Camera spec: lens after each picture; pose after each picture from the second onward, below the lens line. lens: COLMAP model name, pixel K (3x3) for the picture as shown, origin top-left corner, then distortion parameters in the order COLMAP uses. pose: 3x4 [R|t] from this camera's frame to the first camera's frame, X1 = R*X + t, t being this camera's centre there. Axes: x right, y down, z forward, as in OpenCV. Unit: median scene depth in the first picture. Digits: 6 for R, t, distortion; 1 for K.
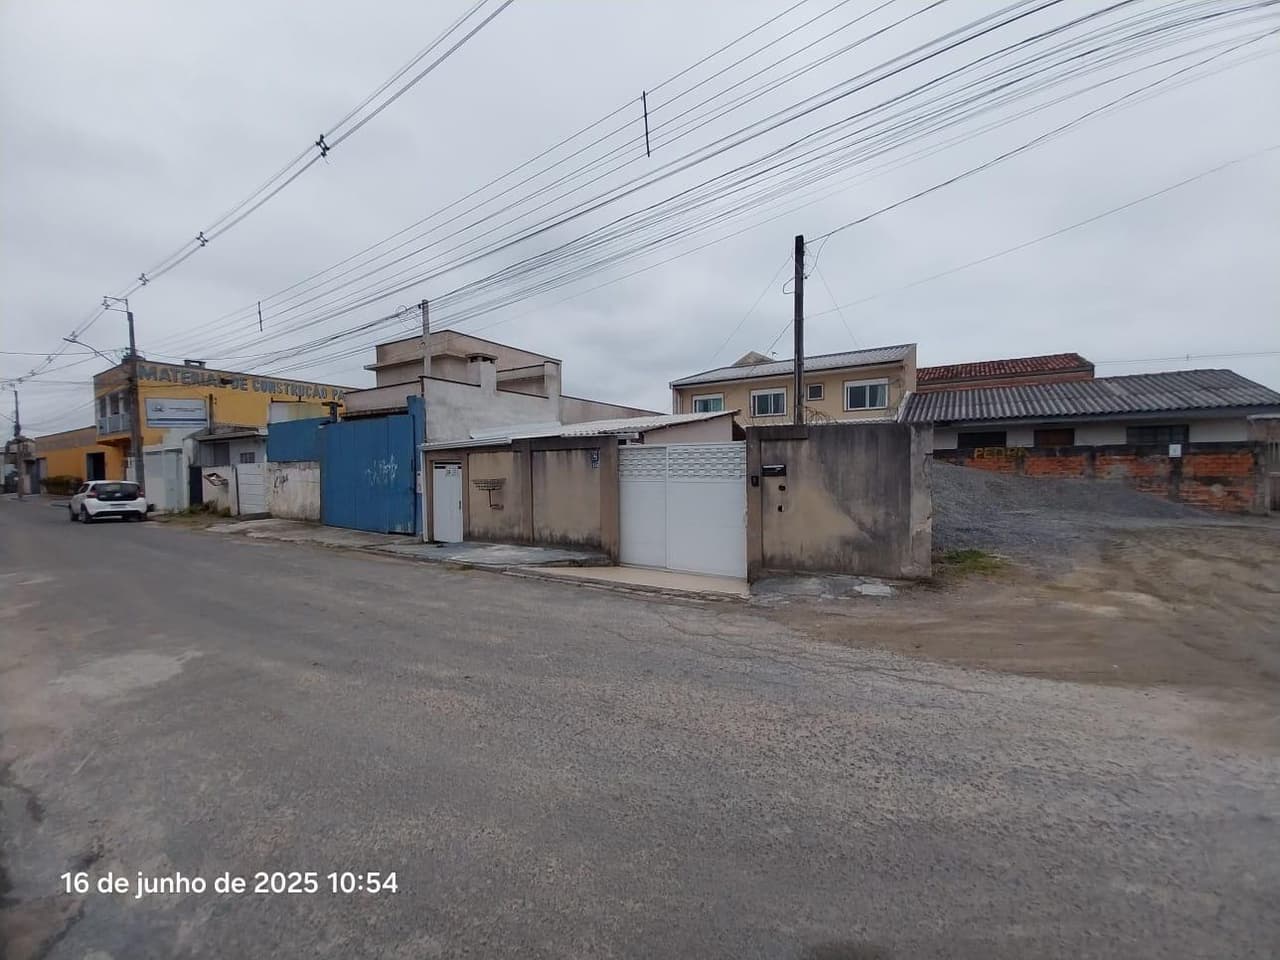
lens RADIAL K [[501.8, 0, 641.4], [0, 501.8, 484.6], [0, 0, 1]] dist [0.024954, -0.016317]
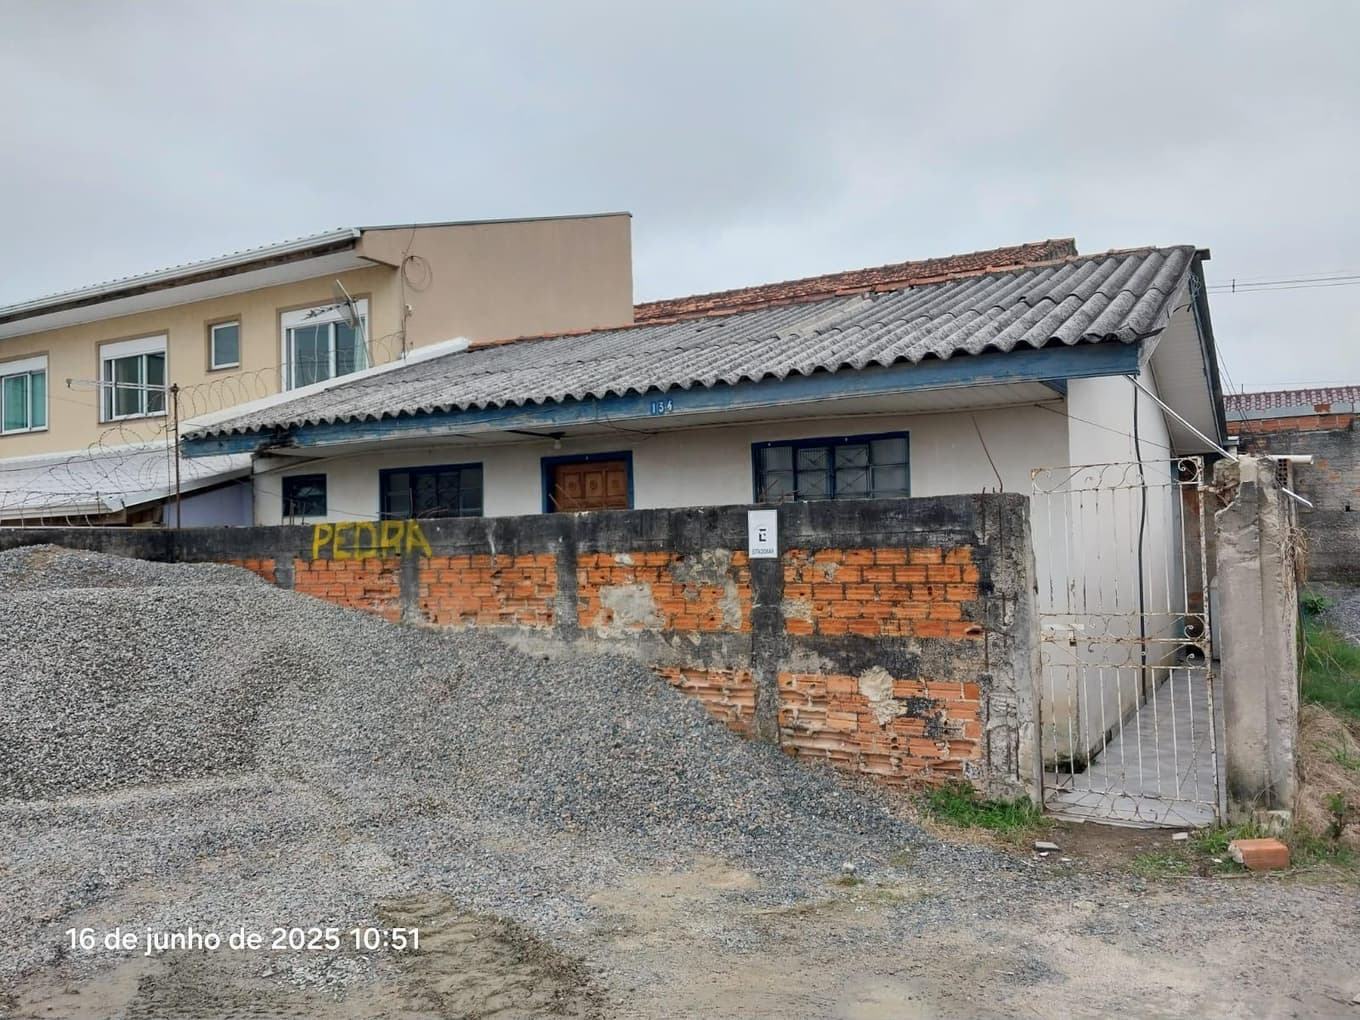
lens RADIAL K [[1087.3, 0, 680.8], [0, 1087.3, 507.7], [0, 0, 1]] dist [0.141720, -0.282072]
pose [[0.998685, -0.015939, 0.048716, 1.386733], [0.018821, 0.998063, -0.059292, -0.068214], [-0.047677, 0.060131, 0.997051, 0.626510]]
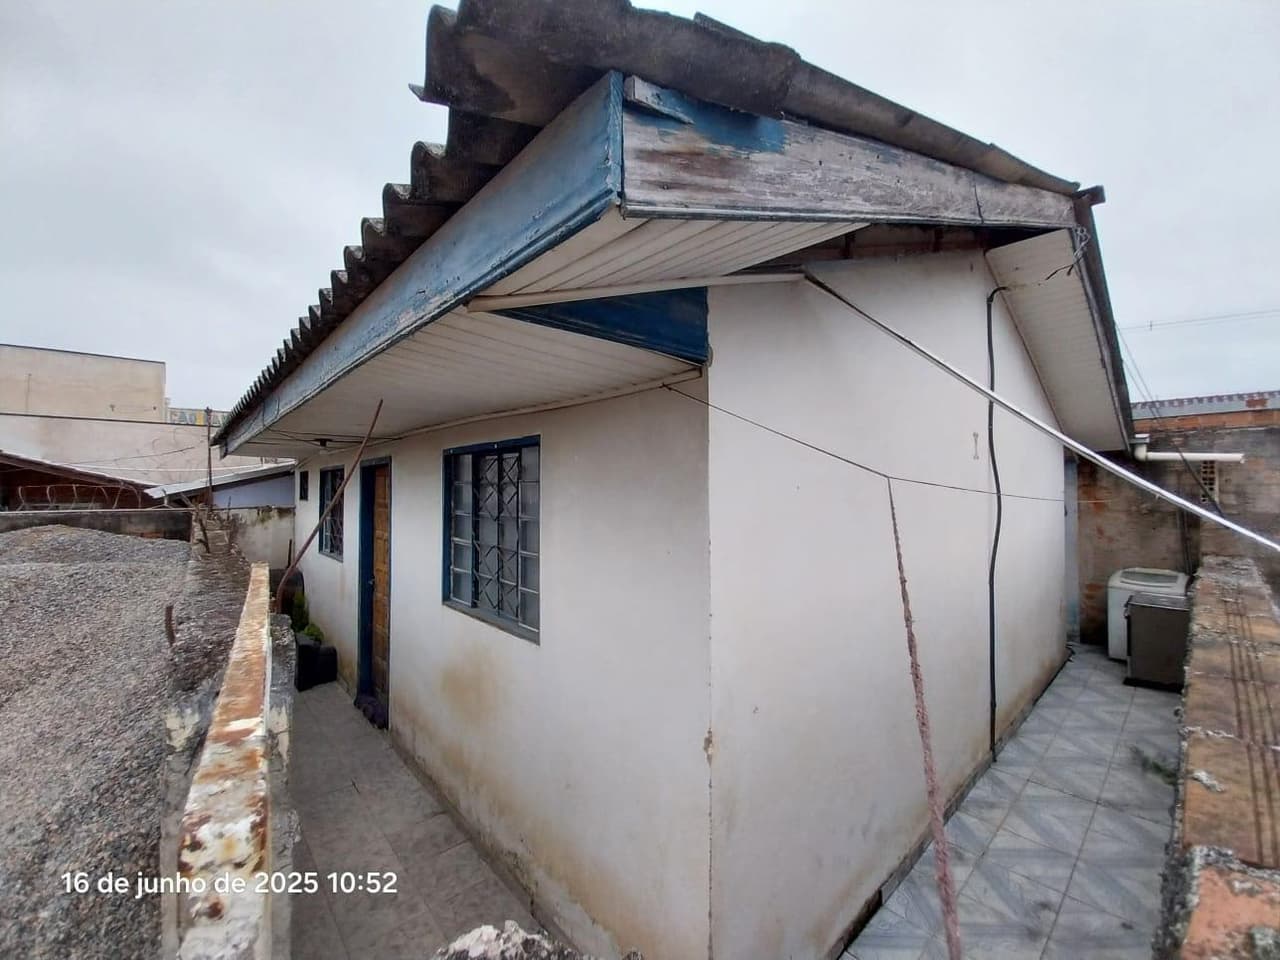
lens RADIAL K [[517.3, 0, 638.4], [0, 517.3, 472.6], [0, 0, 1]] dist [0.021042, -0.018253]
pose [[0.966620, -0.005982, -0.256146, 1.729803], [-0.008839, 0.998354, -0.056671, -0.141655], [0.256064, 0.057043, 0.964975, 1.229565]]
